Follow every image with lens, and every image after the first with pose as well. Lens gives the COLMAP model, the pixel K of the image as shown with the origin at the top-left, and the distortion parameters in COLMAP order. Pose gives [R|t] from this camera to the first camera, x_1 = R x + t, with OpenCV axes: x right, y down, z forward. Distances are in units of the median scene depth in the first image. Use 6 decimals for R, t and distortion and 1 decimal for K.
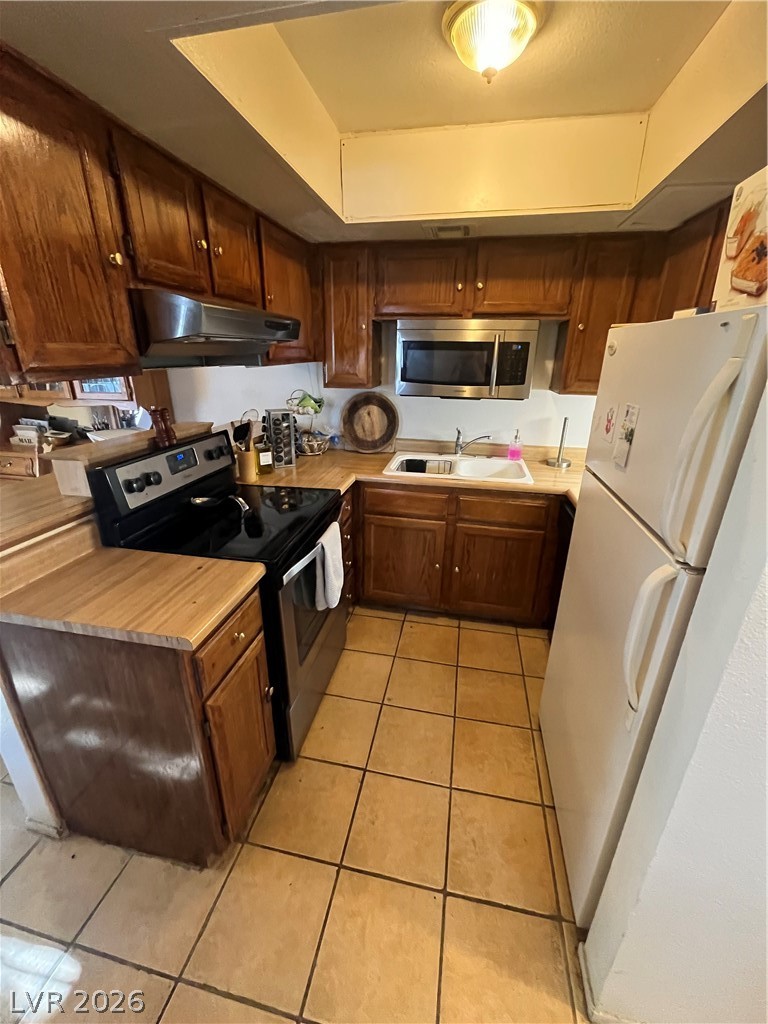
lens RADIAL K [[415.4, 0, 383.9], [0, 415.4, 509.2], [0, 0, 1]] dist [-0.004183, 0.000303]
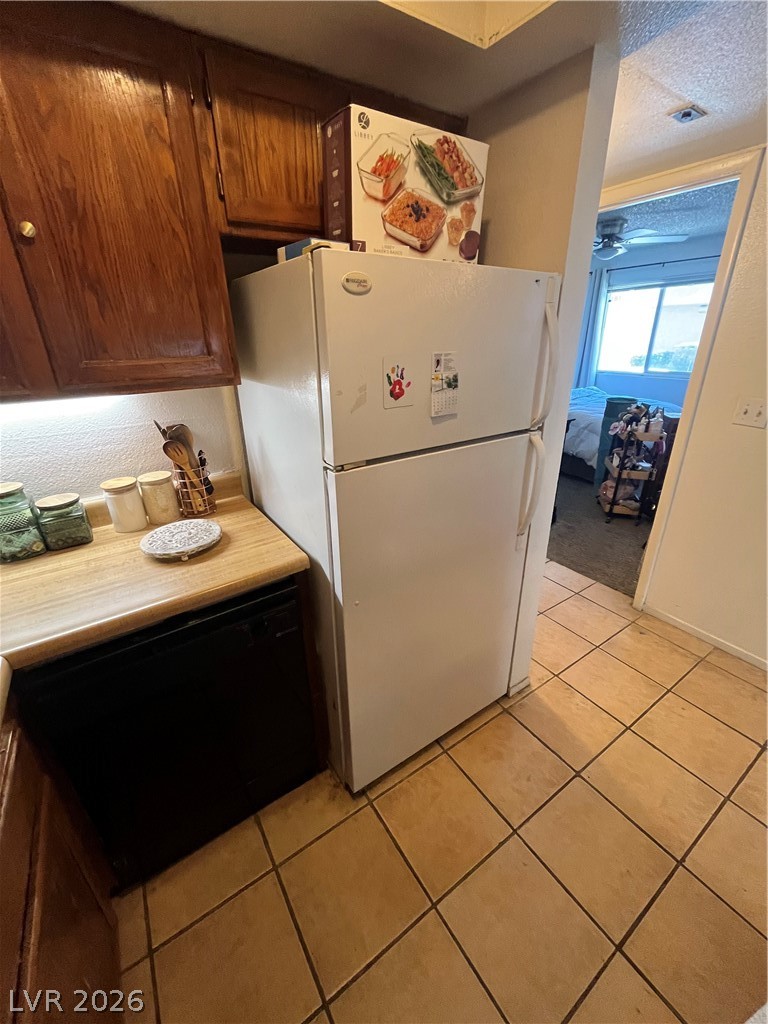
lens RADIAL K [[415.4, 0, 381.6], [0, 415.4, 513.8], [0, 0, 1]] dist [-0.004183, 0.000303]
pose [[-0.707683, -0.276185, 0.650312, -0.011438], [0.255996, 0.757656, 0.600353, -0.283576], [-0.658521, 0.591337, -0.465478, 0.859368]]
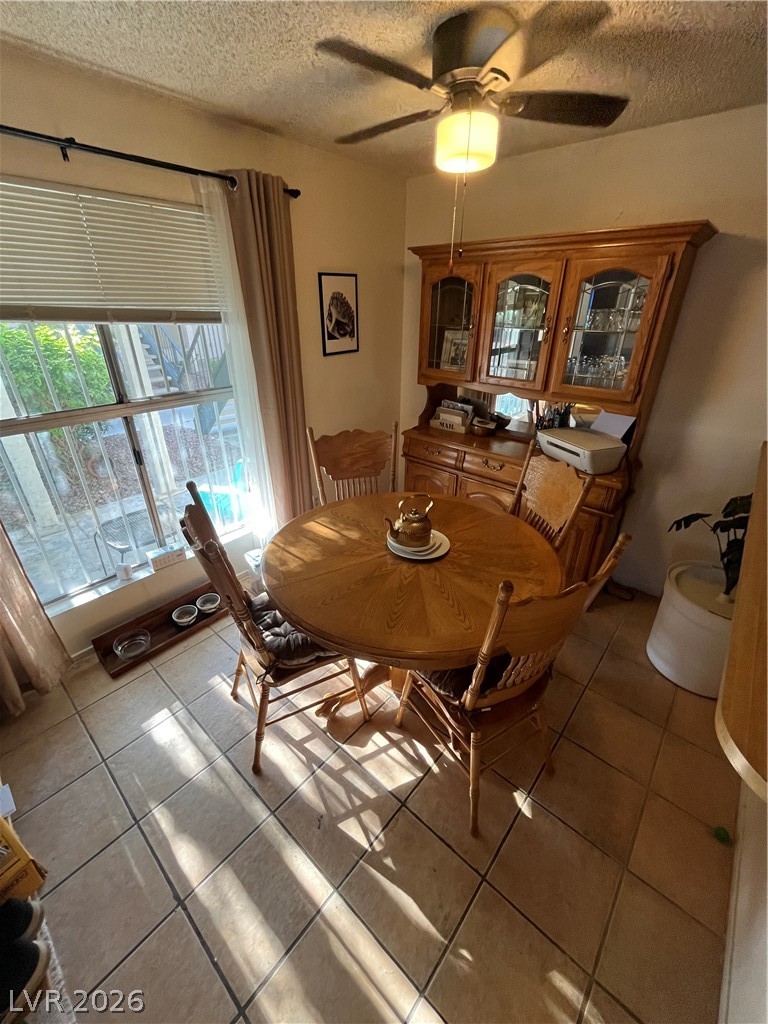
lens RADIAL K [[415.4, 0, 383.4], [0, 415.4, 508.6], [0, 0, 1]] dist [-0.004183, 0.000303]
pose [[0.869053, 0.218865, -0.443672, -0.795295], [-0.174421, 0.974781, 0.139211, -0.131760], [0.462952, -0.043596, 0.885311, 0.162865]]
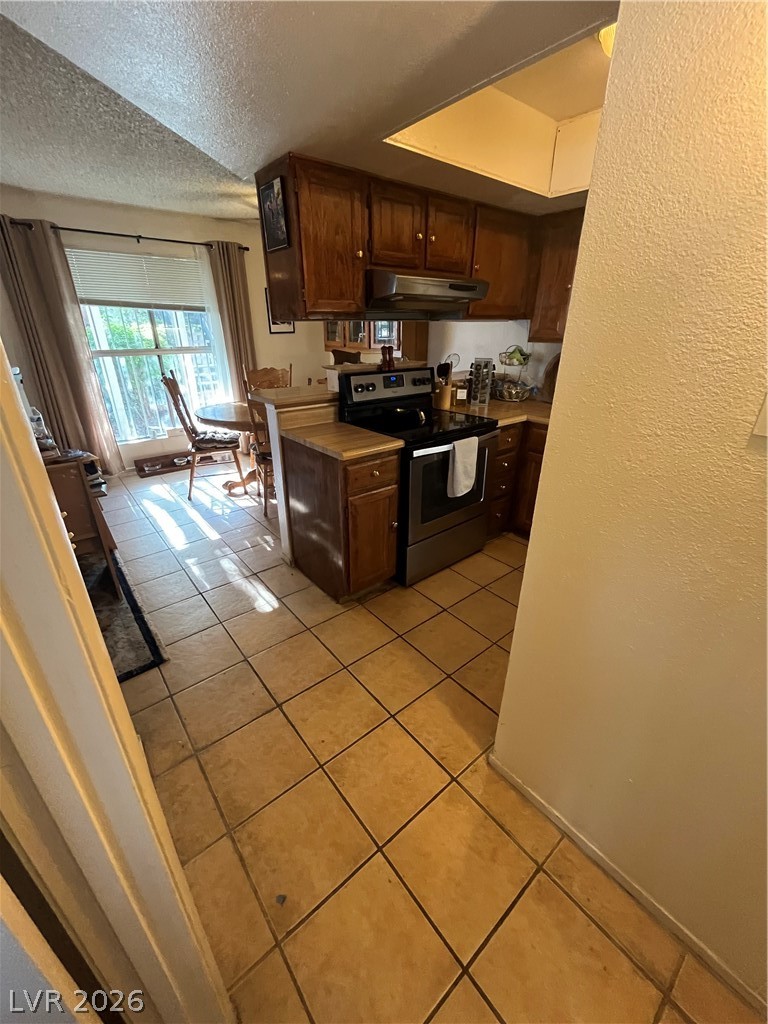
lens RADIAL K [[415.4, 0, 383.3], [0, 415.4, 509.0], [0, 0, 1]] dist [-0.004183, 0.000303]
pose [[0.775680, 0.250204, -0.579412, 0.393618], [-0.218206, 0.967763, 0.125783, 0.124152], [0.592205, 0.028864, 0.805270, -0.203929]]
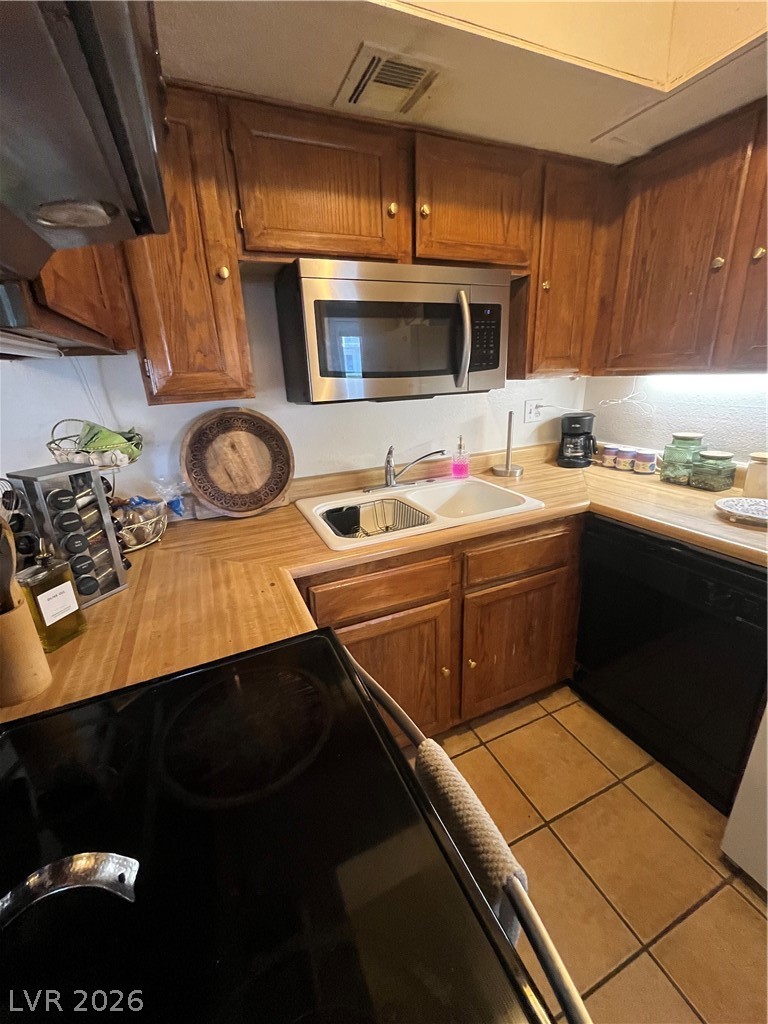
lens RADIAL K [[415.4, 0, 384.6], [0, 415.4, 509.6], [0, 0, 1]] dist [-0.004183, 0.000303]
pose [[0.821364, -0.229674, 0.522122, -0.230836], [0.251817, 0.967329, 0.029375, -0.146748], [-0.511810, 0.107351, 0.852365, 0.557486]]
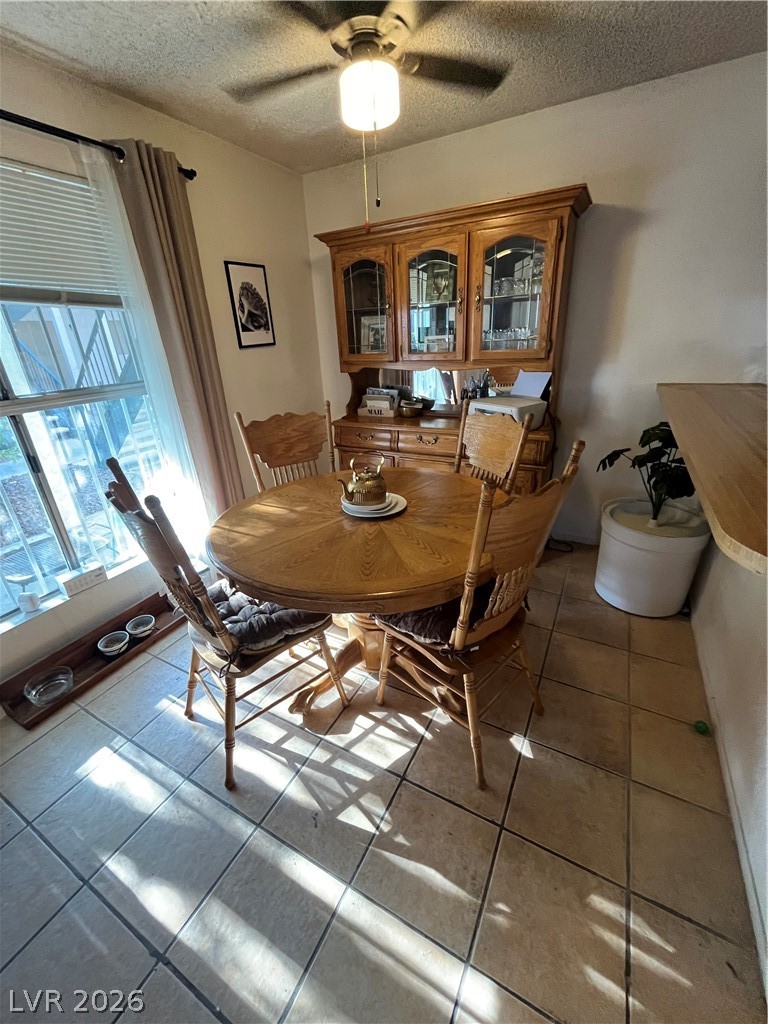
lens RADIAL K [[415.4, 0, 383.6], [0, 415.4, 508.4], [0, 0, 1]] dist [-0.004183, 0.000303]
pose [[0.955409, 0.065711, -0.287882, -0.838631], [-0.051766, 0.997099, 0.055798, -0.004977], [0.290713, -0.038408, 0.956039, 0.168456]]
